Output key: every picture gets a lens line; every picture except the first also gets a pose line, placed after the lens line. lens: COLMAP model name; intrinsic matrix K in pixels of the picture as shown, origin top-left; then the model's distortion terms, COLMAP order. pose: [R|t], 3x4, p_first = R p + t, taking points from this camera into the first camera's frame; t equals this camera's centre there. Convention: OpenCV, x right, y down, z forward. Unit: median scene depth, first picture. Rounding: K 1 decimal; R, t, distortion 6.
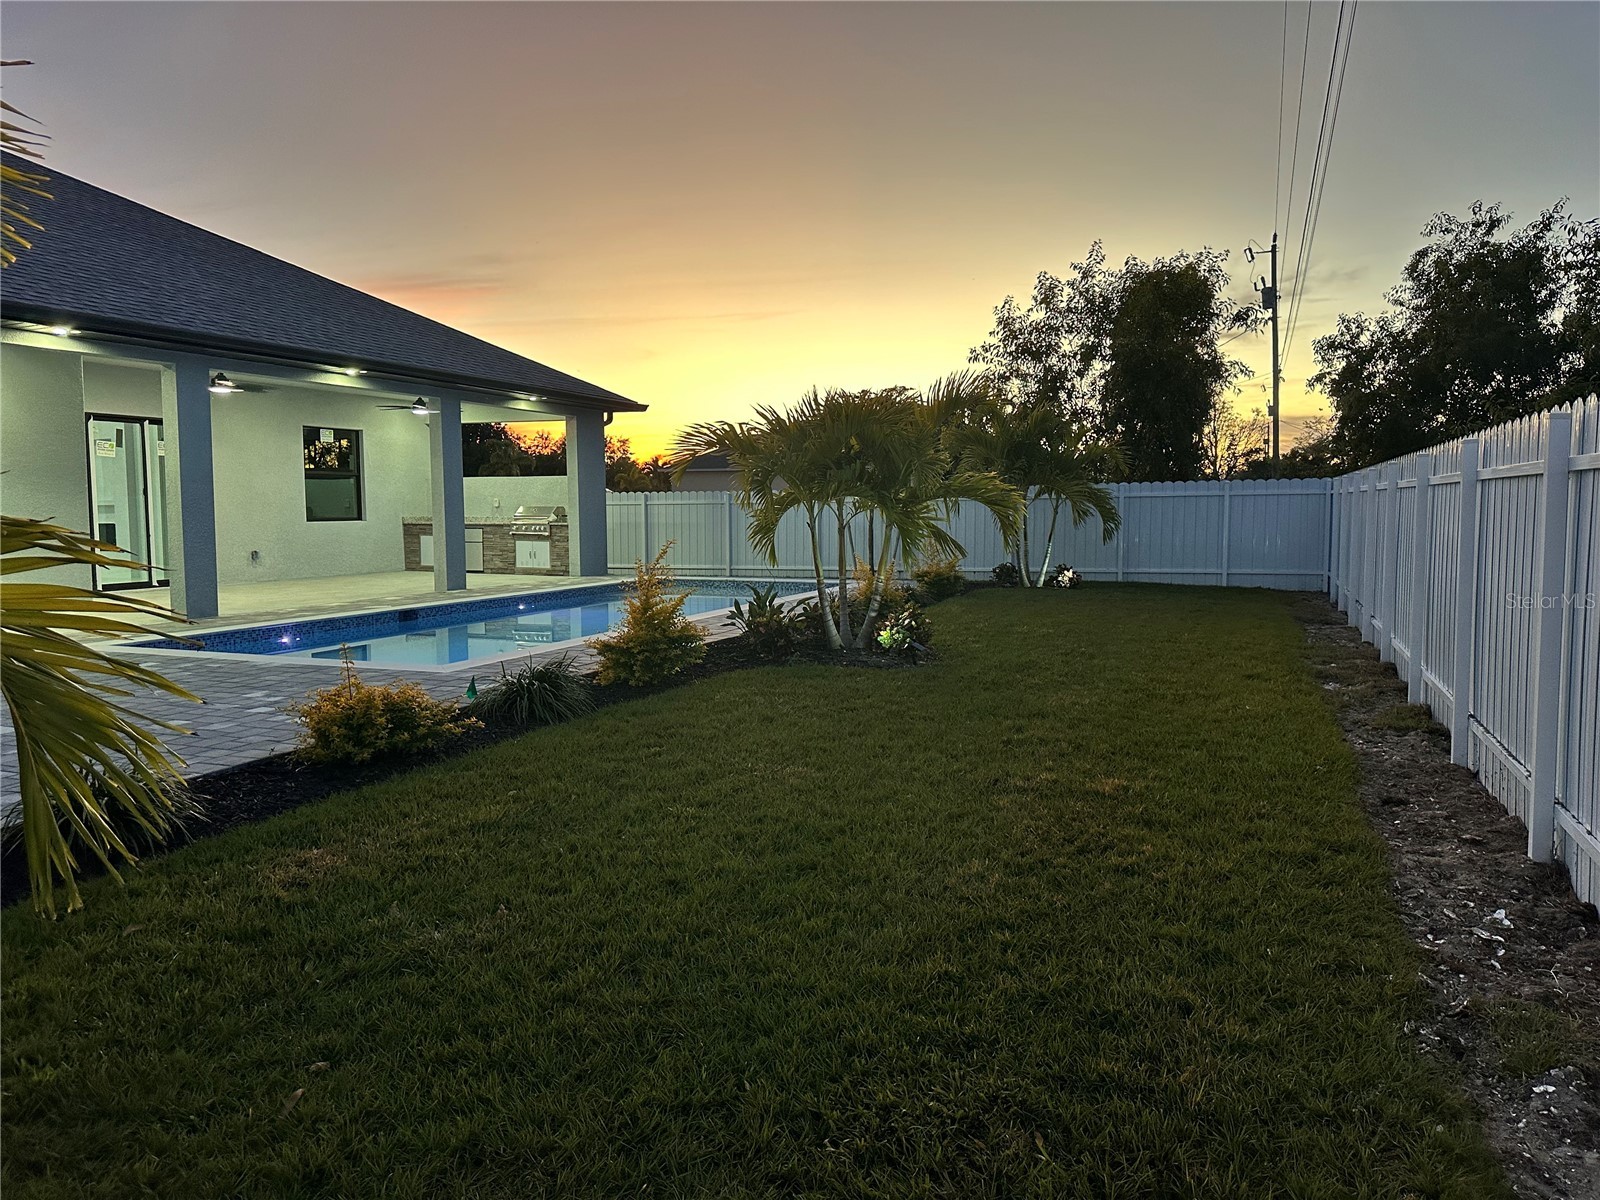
lens RADIAL K [[1120.1, 0, 795.7], [0, 1120.1, 569.0], [0, 0, 1]] dist [0.229331, -0.342528]
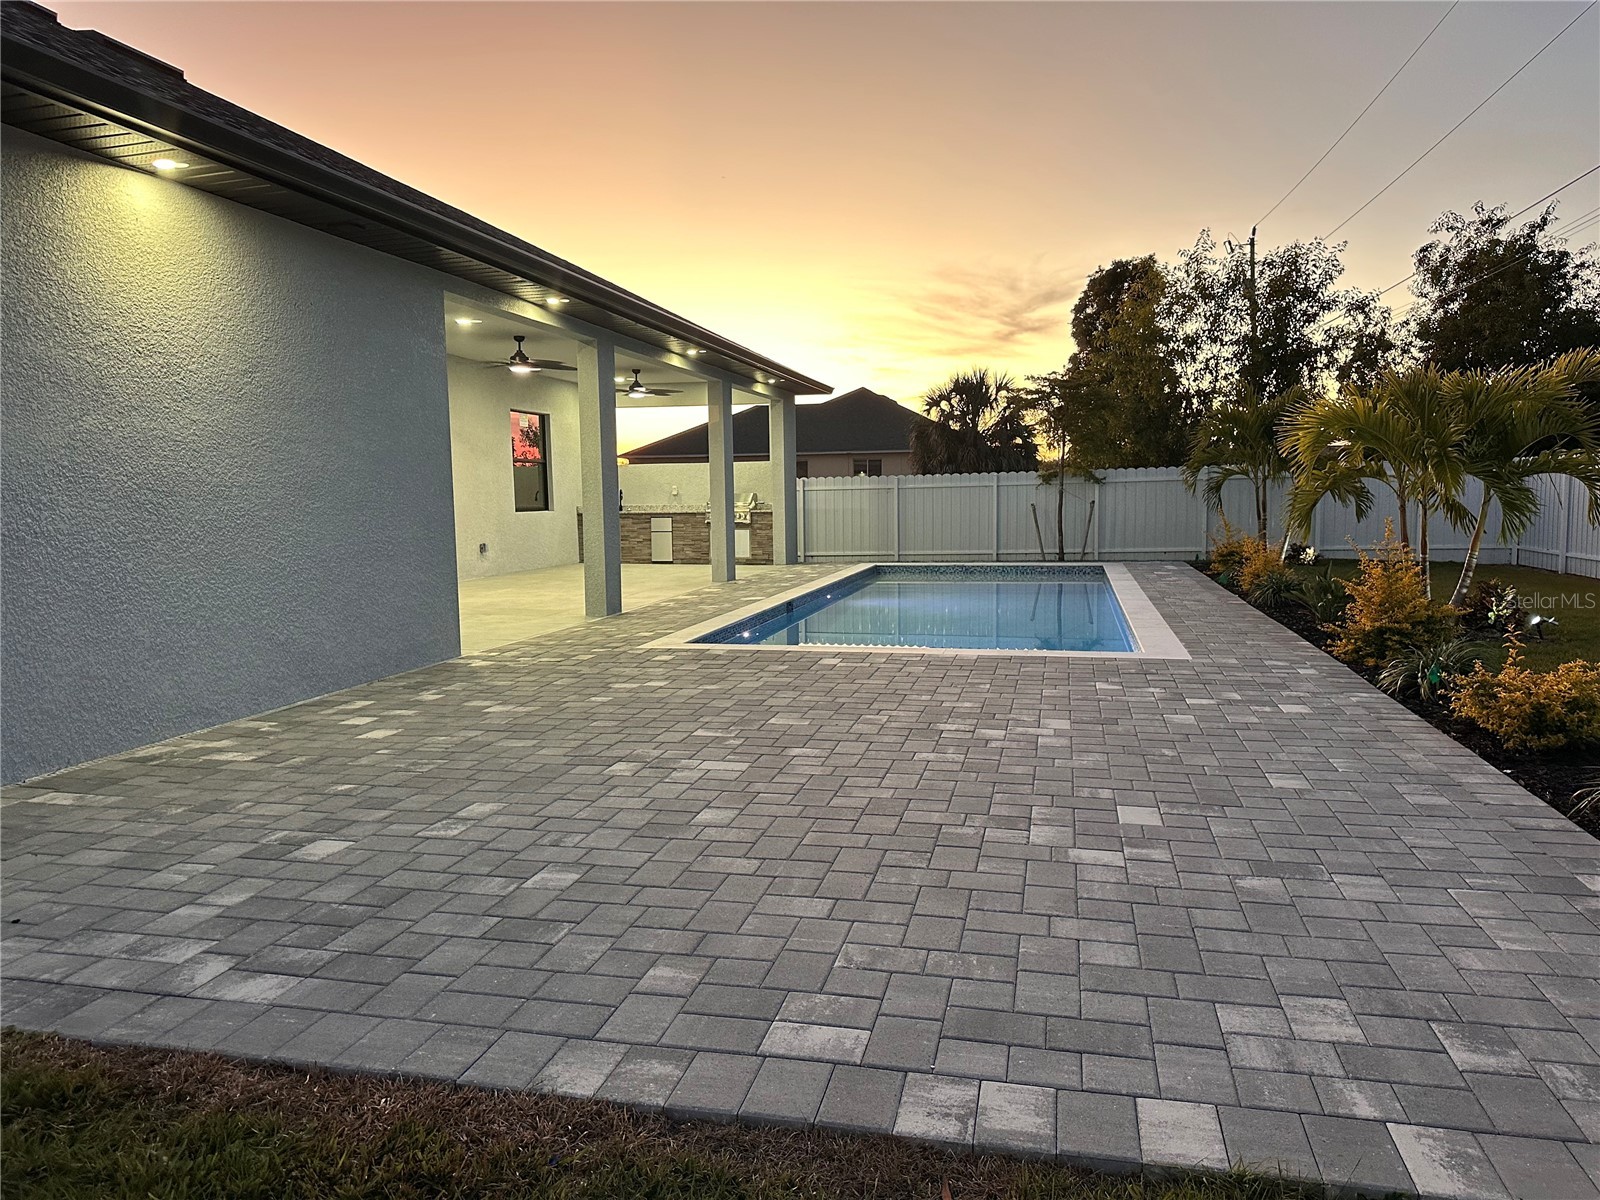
lens RADIAL K [[1147.4, 0, 827.3], [0, 1147.4, 602.5], [0, 0, 1]] dist [-0.000077, -0.000274]
pose [[0.988839, -0.027150, 0.146493, -0.291508], [0.021145, 0.998877, 0.042398, -0.002327], [-0.147479, -0.038827, 0.988303, 0.030336]]
